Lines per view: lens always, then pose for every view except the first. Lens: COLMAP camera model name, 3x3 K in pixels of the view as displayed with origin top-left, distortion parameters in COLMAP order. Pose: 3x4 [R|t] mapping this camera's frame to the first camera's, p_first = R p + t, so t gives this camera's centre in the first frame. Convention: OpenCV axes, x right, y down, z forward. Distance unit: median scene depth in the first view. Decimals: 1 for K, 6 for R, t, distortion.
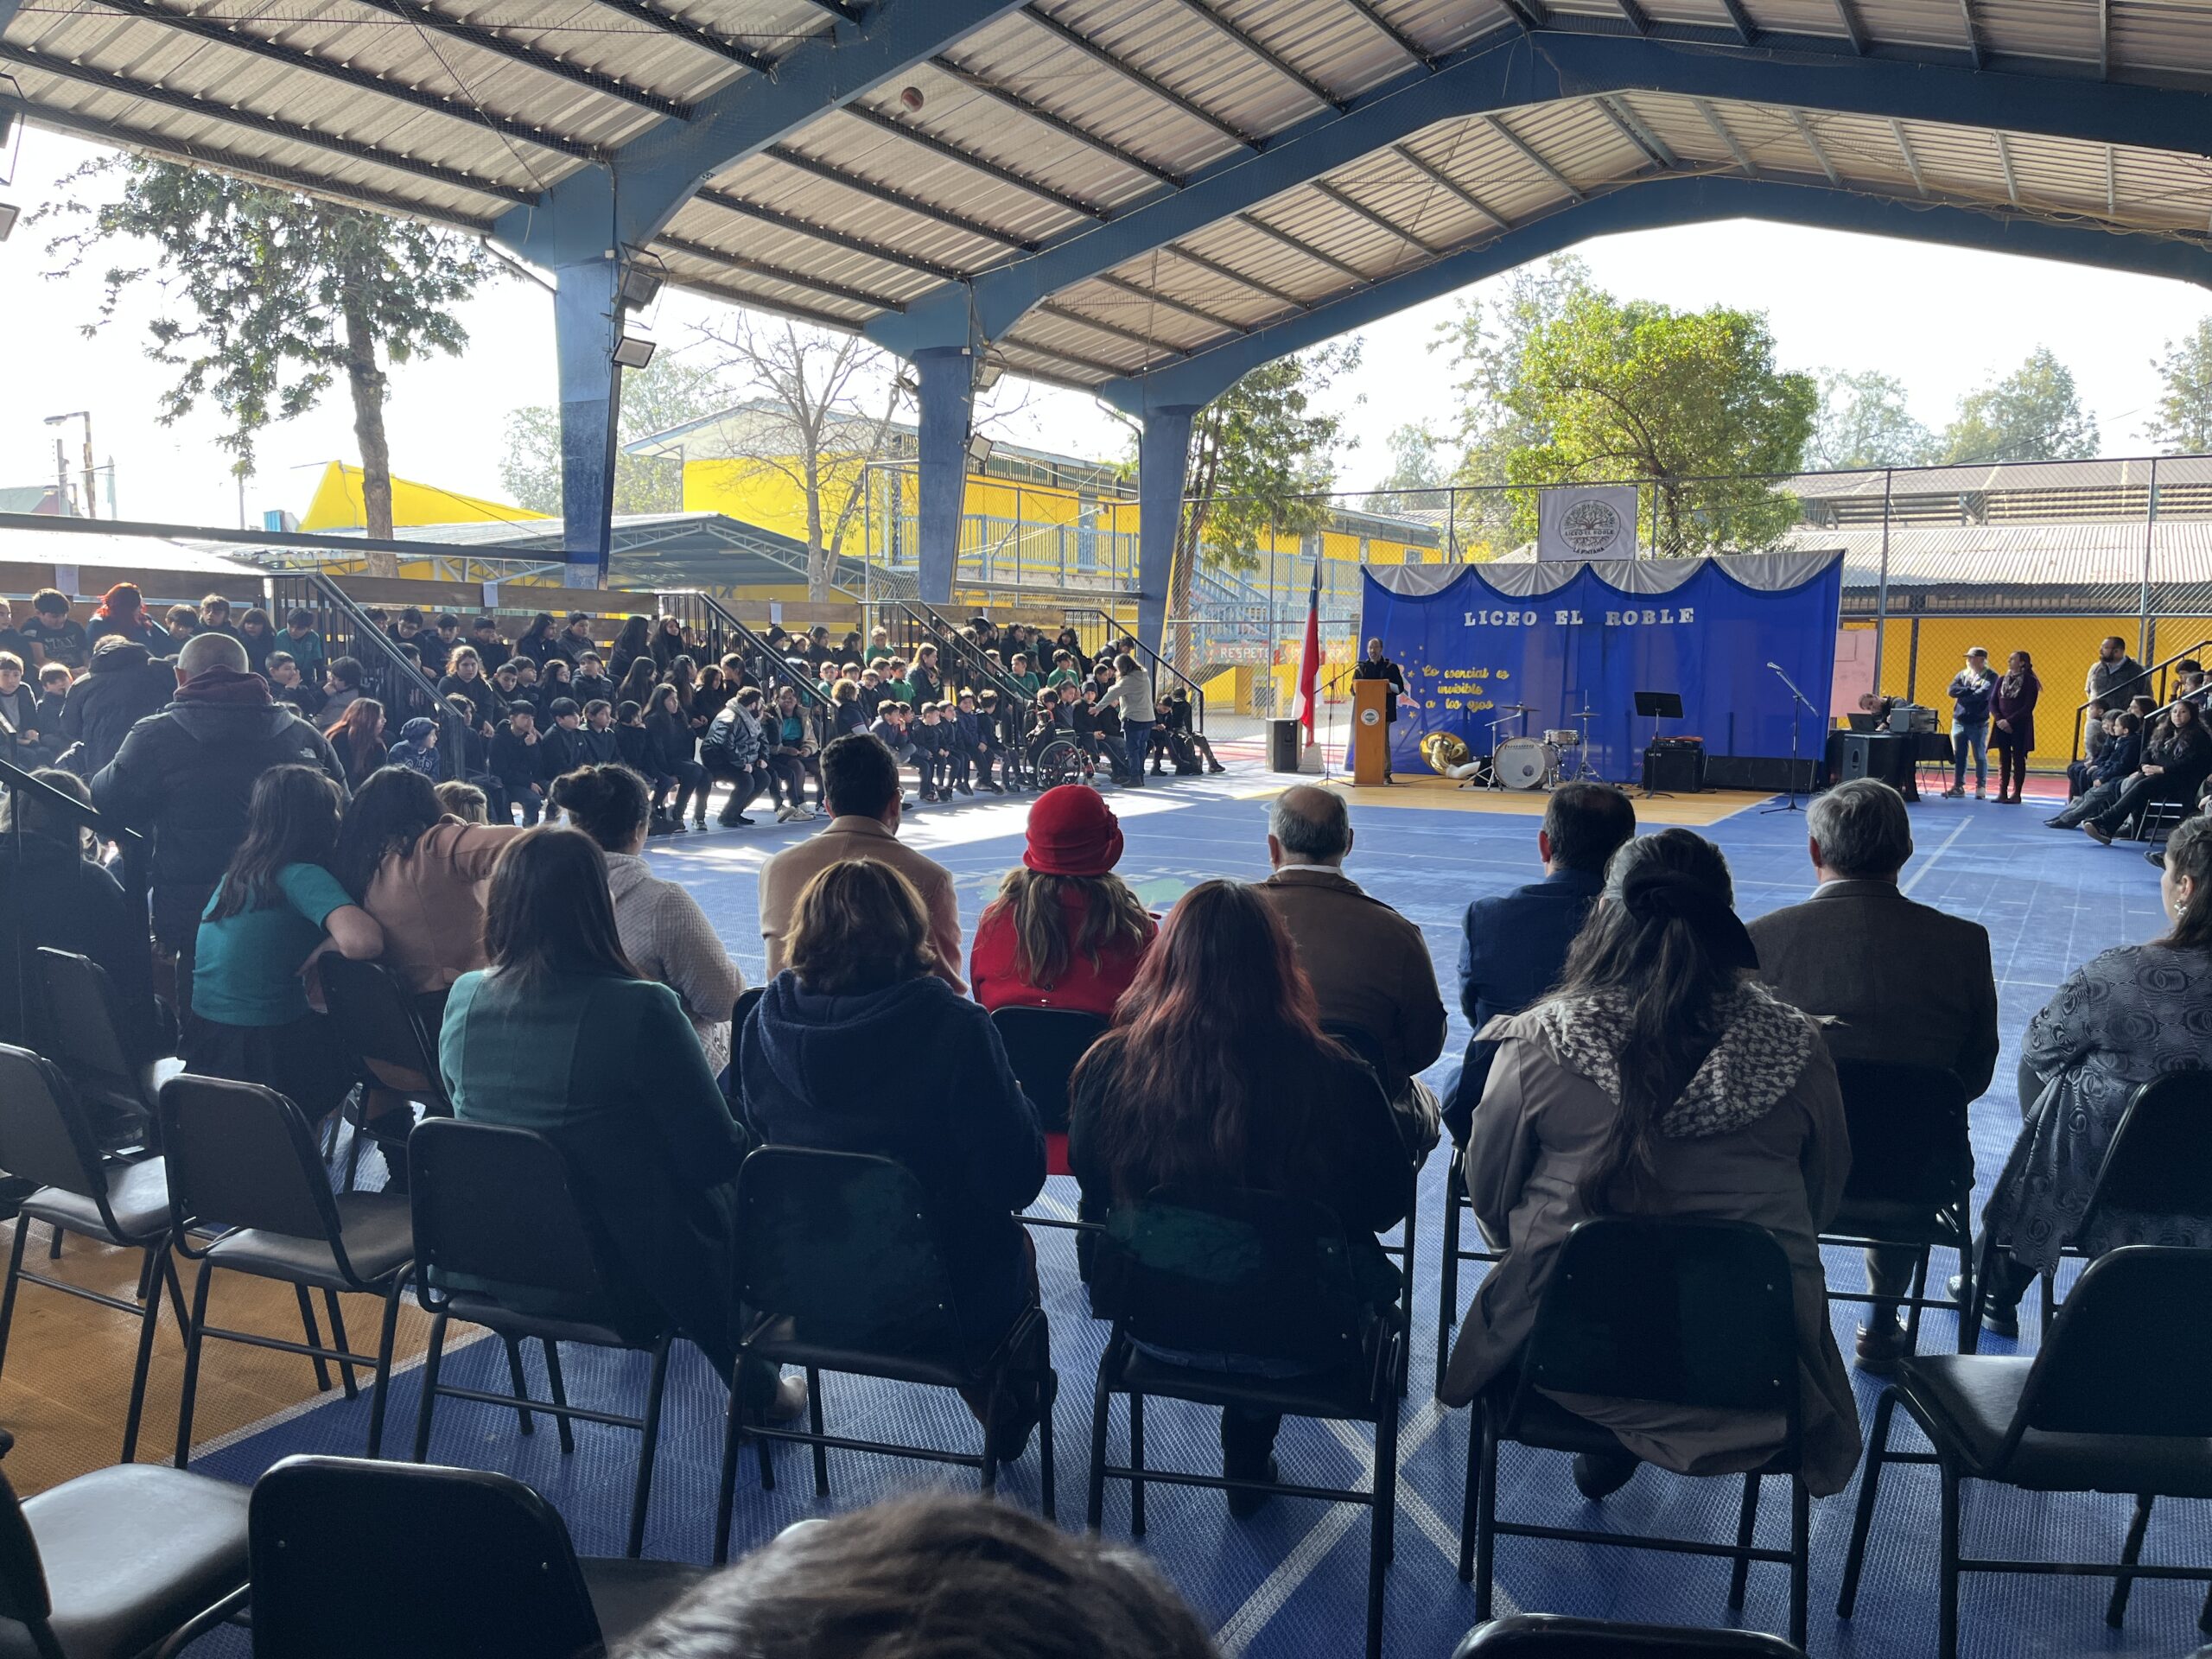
lens RADIAL K [[1673.5, 0, 1088.2], [0, 1673.5, 768.5], [0, 0, 1]] dist [0.076184, -0.089273]
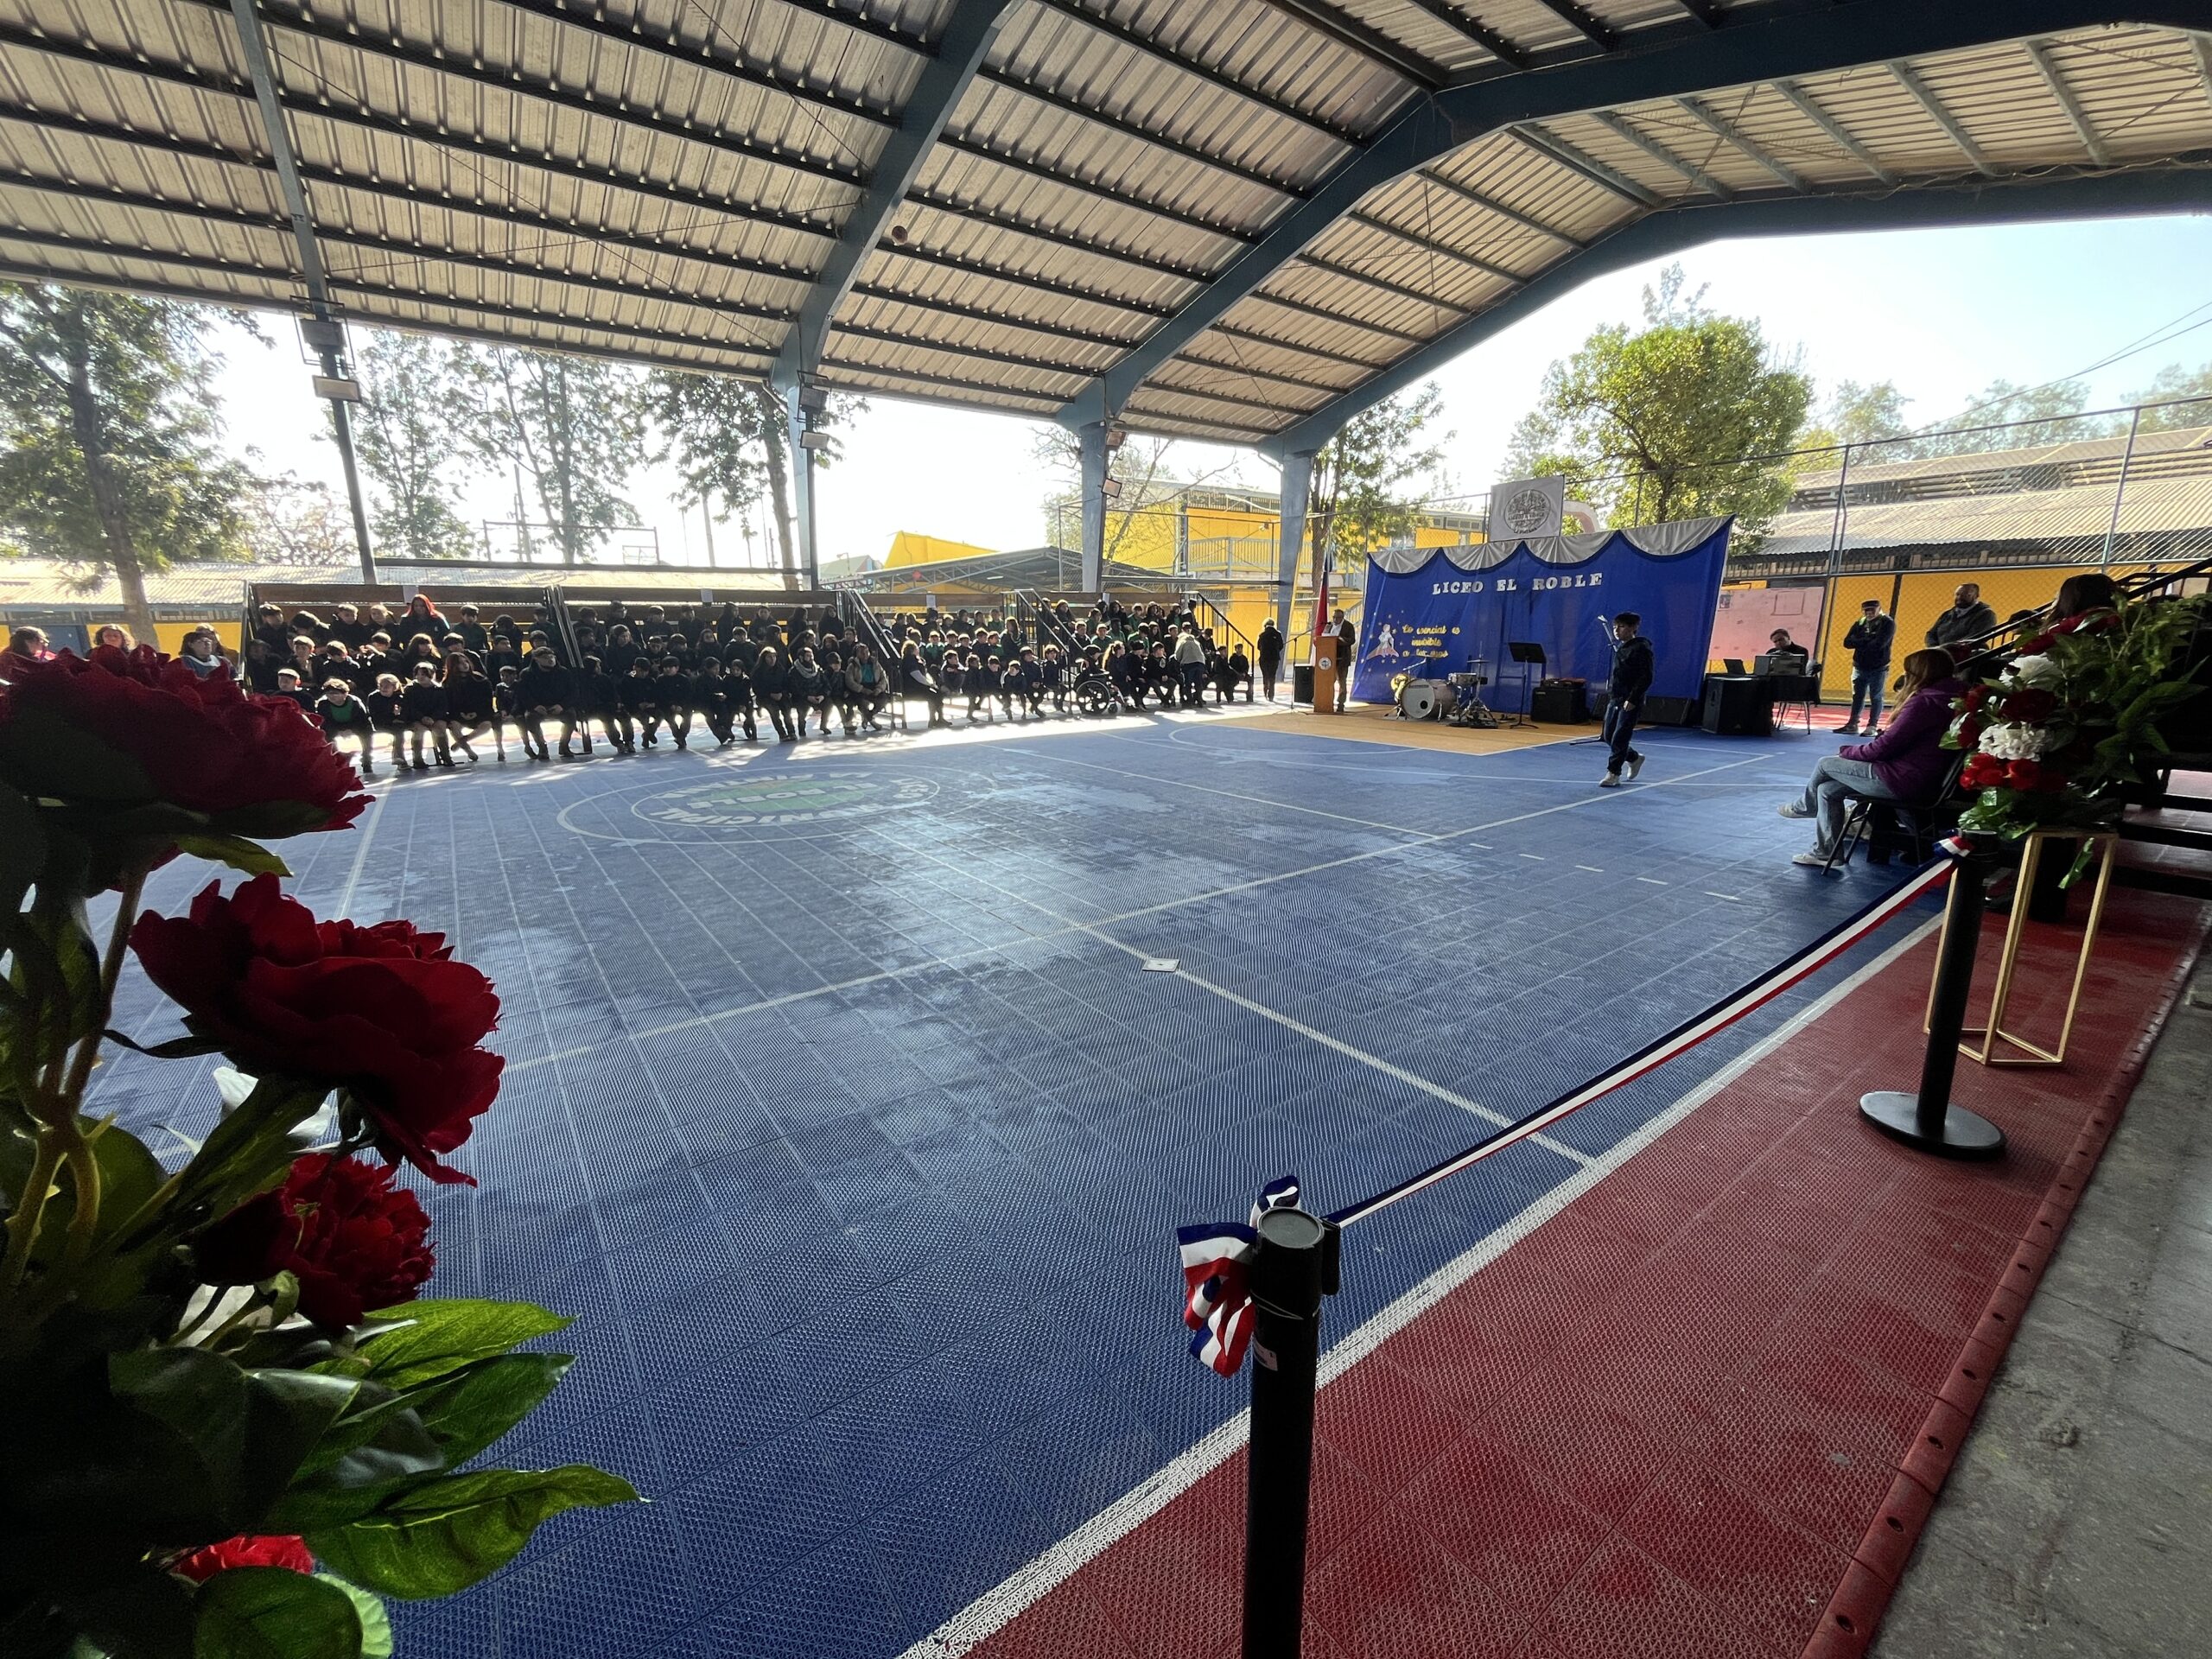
lens RADIAL K [[895.8, 0, 1101.3], [0, 895.8, 821.5], [0, 0, 1]] dist [0.001432, 0.001269]
pose [[0.928356, 0.055182, -0.367573, 0.251858], [-0.002211, 0.989721, 0.142997, -0.006611], [0.371686, -0.131940, 0.918935, 0.214554]]
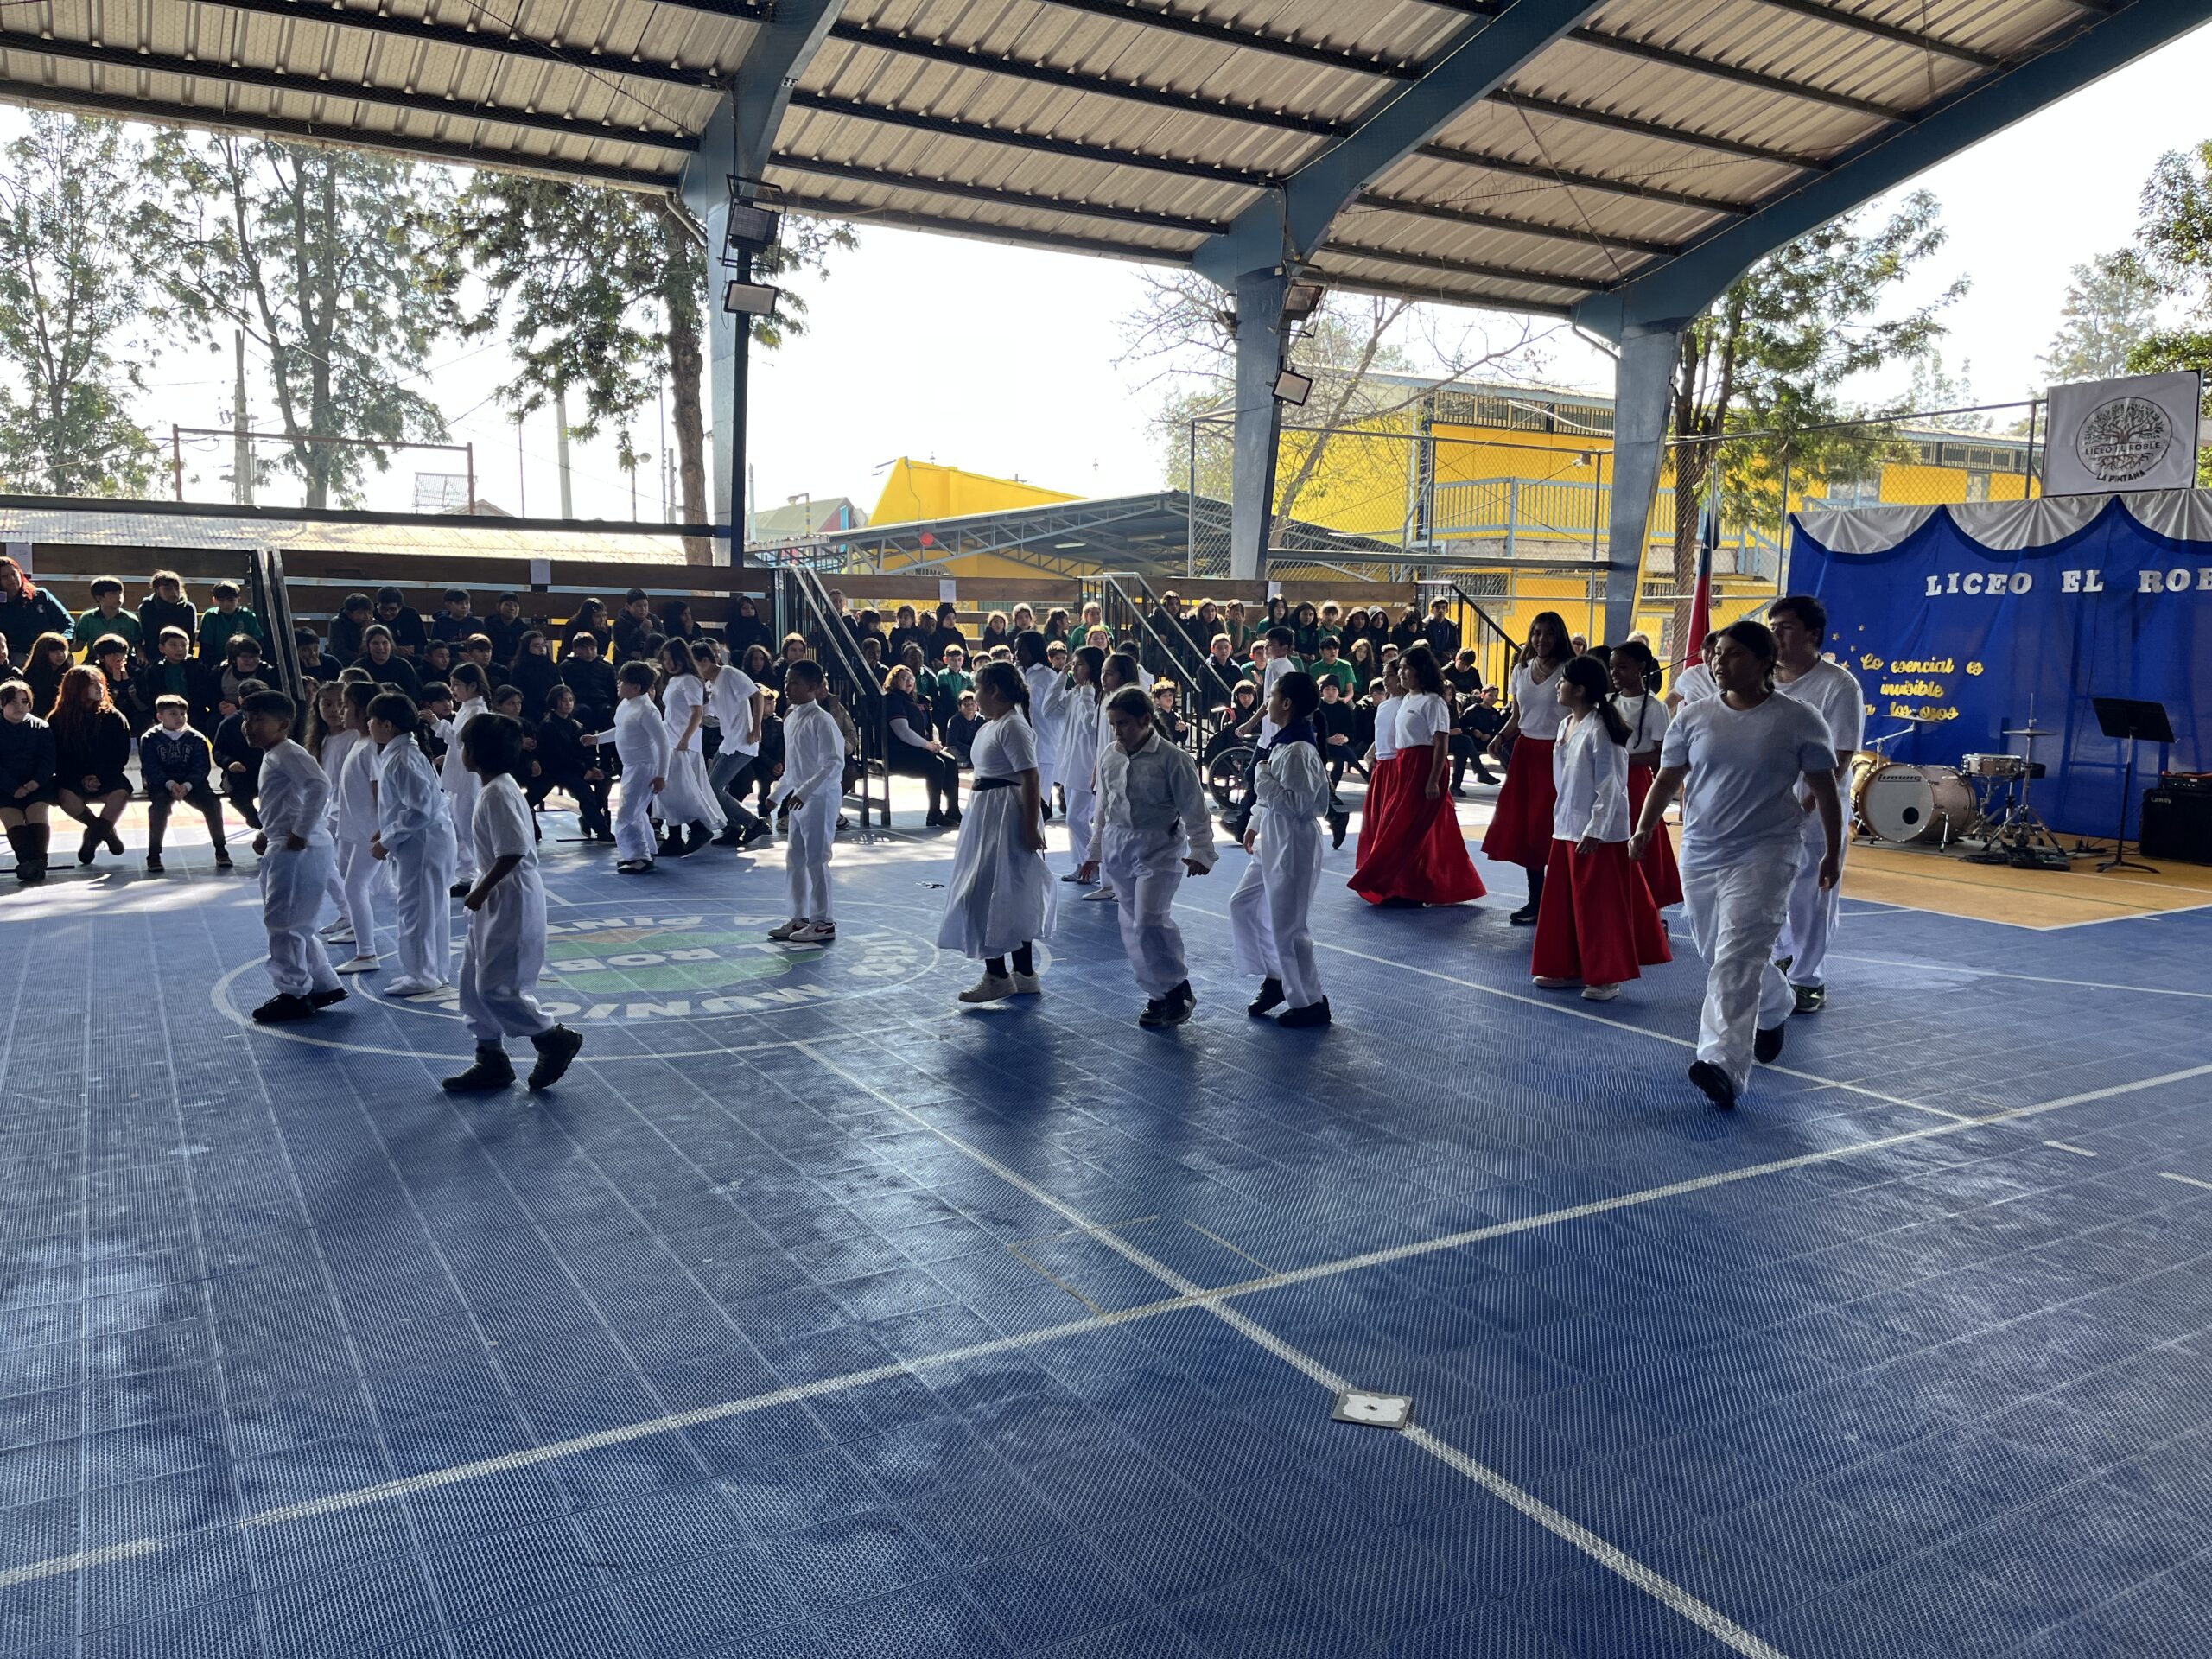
lens RADIAL K [[1673.5, 0, 1104.1], [0, 1673.5, 830.1], [0, 0, 1]] dist [0.076184, -0.089273]
pose [[0.889808, 0.050379, -0.453546, 0.244596], [-0.031795, 0.998316, 0.048513, -0.012829], [0.455226, -0.028747, 0.889912, 0.231513]]
